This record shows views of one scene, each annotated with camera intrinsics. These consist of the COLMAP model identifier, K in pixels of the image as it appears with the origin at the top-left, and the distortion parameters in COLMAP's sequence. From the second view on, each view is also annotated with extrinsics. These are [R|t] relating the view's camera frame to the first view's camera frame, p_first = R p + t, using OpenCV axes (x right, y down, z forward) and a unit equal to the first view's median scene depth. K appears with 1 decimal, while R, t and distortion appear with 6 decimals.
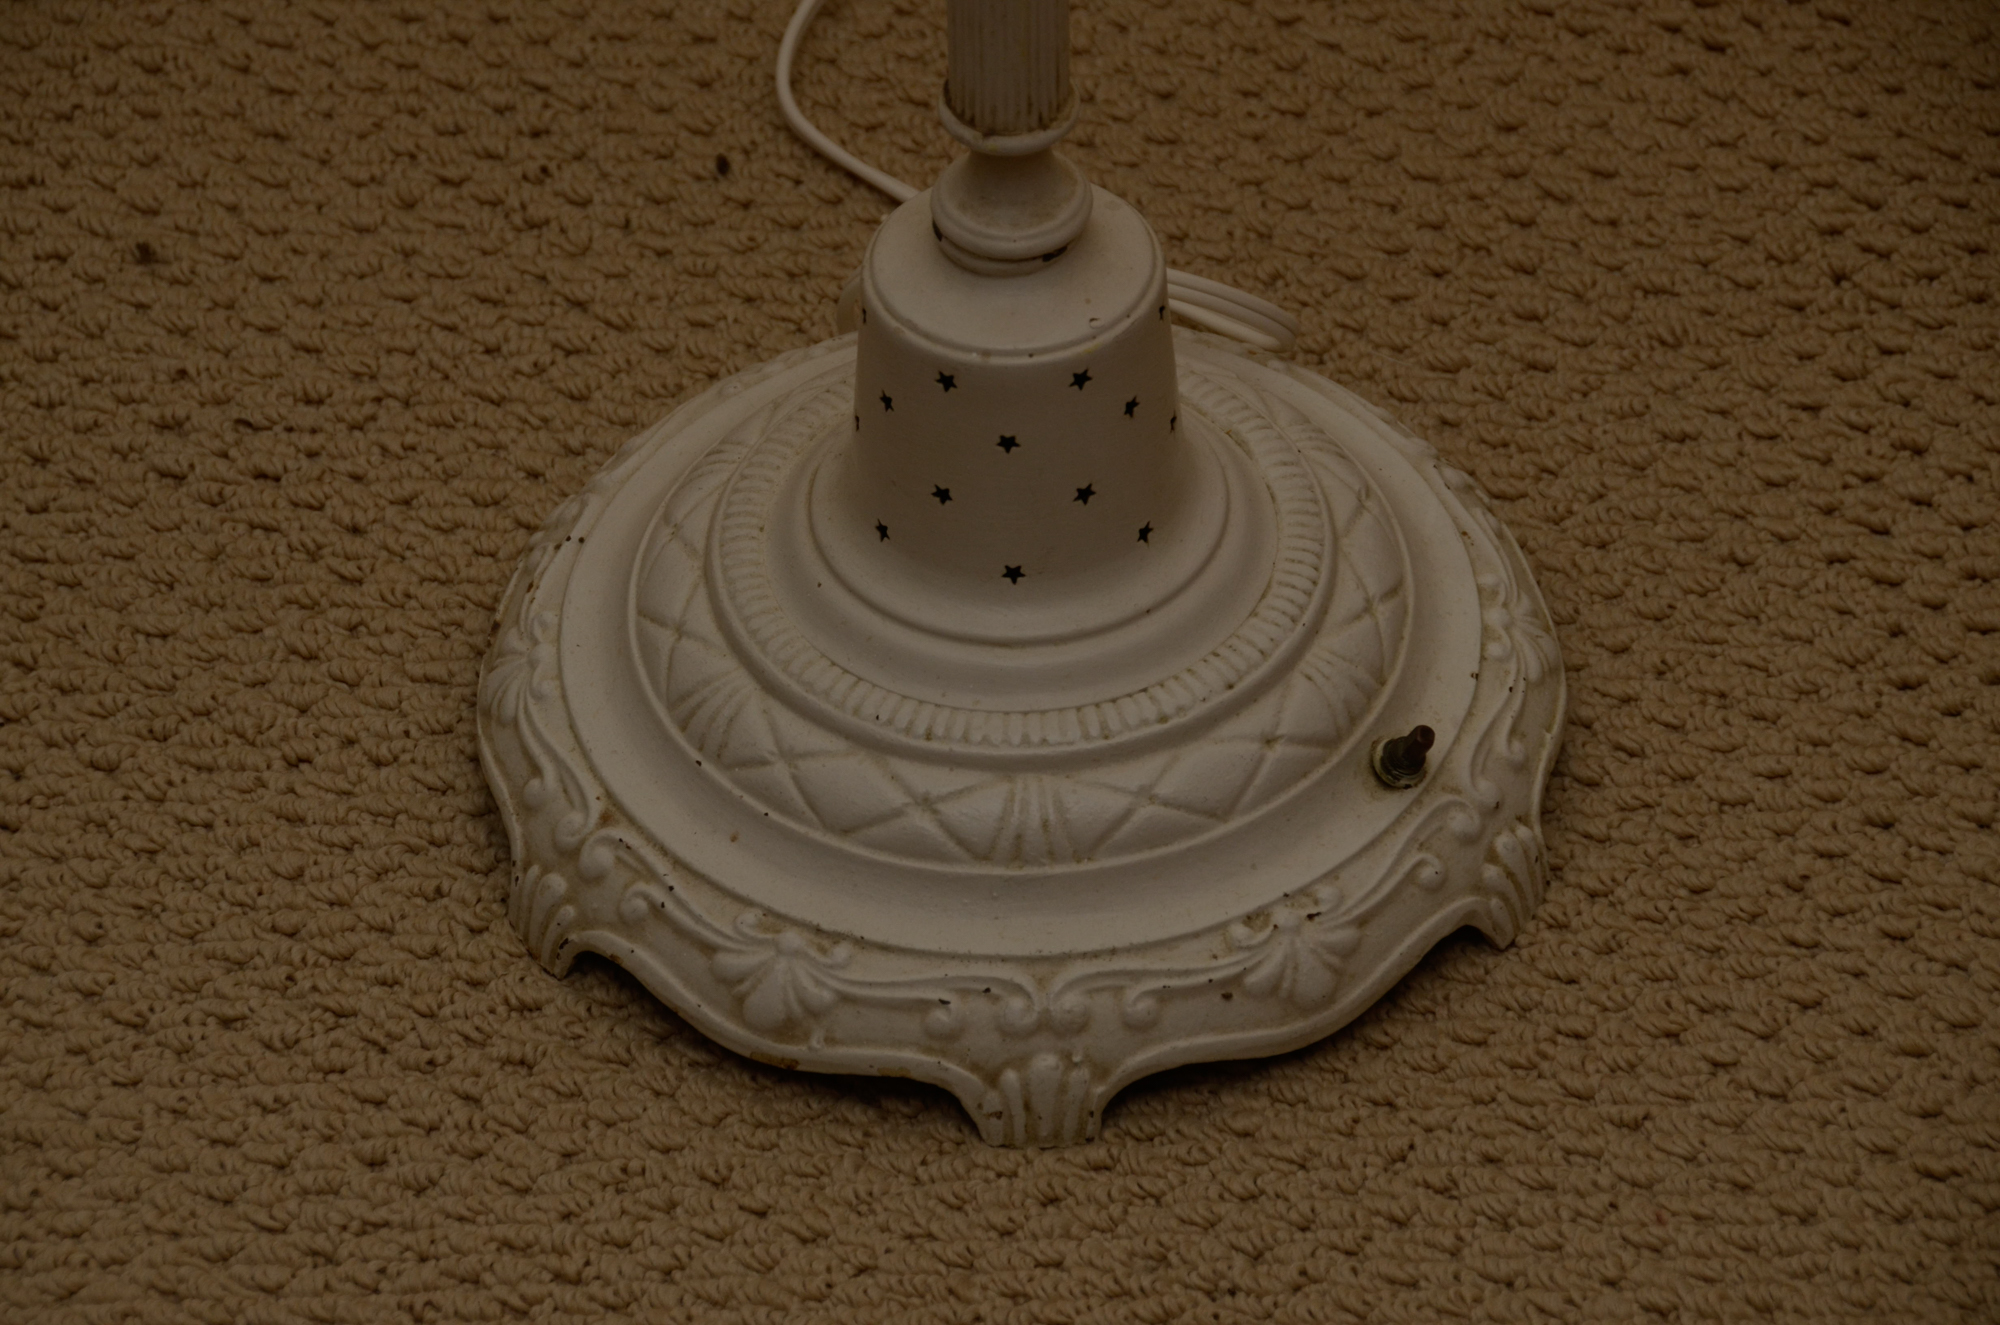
lens RADIAL K [[7995.9, 0, 989.4], [0, 7995.9, 661.9], [0, 0, 1]] dist [0.995905, 0.000000]
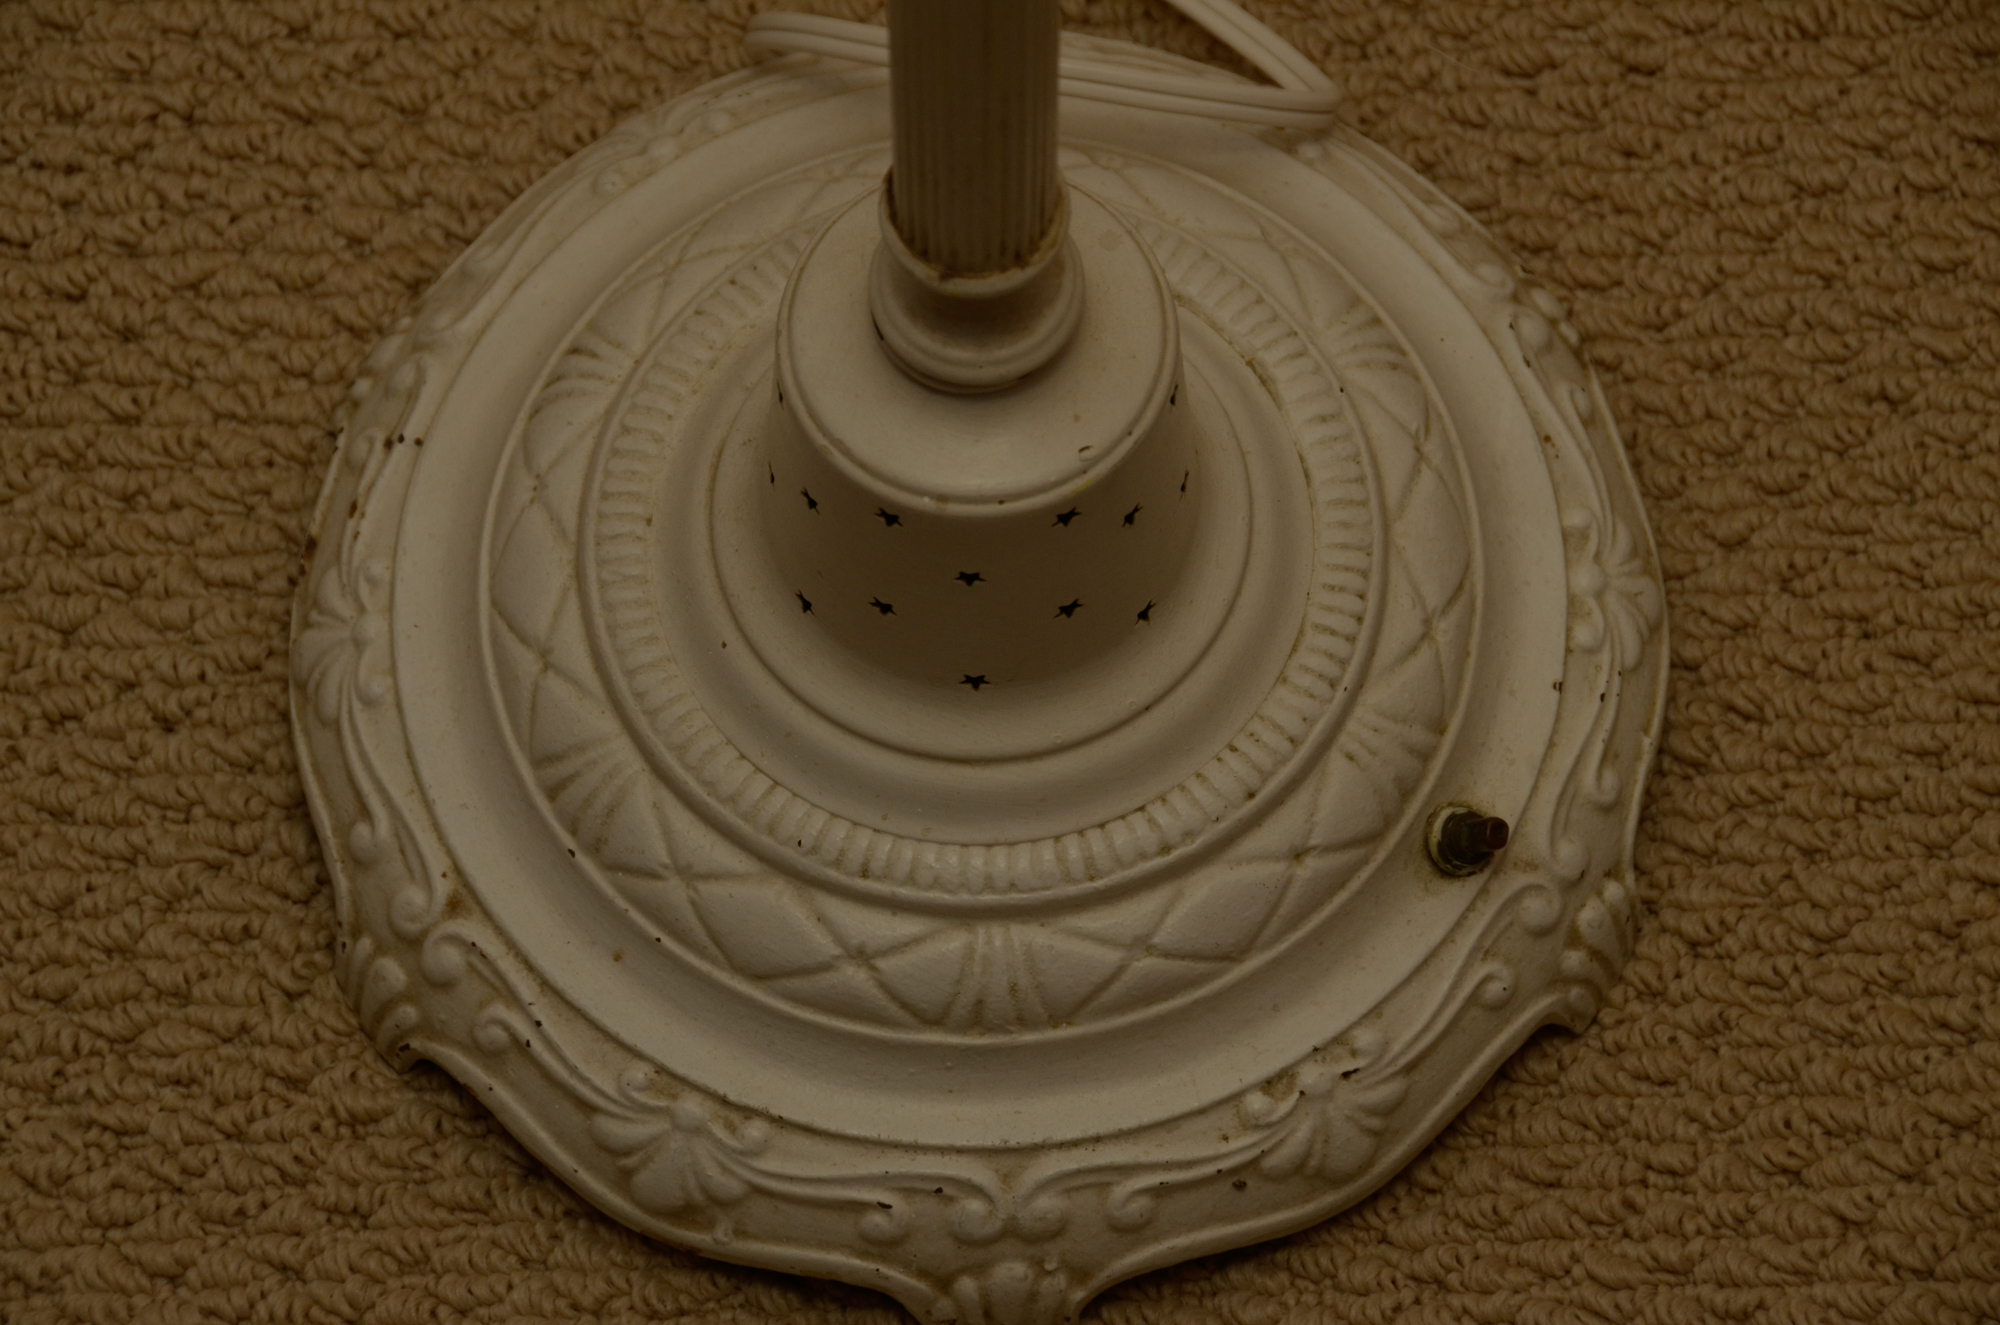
lens RADIAL K [[7104.9, 0, 1011.2], [0, 7104.9, 663.6], [0, 0, 1]] dist [0.761989, 0.000000]
pose [[0.999854, 0.002397, 0.016897, -0.005028], [-0.008976, 0.915934, 0.401229, -0.284362], [-0.014515, -0.401322, 0.915822, 0.365293]]
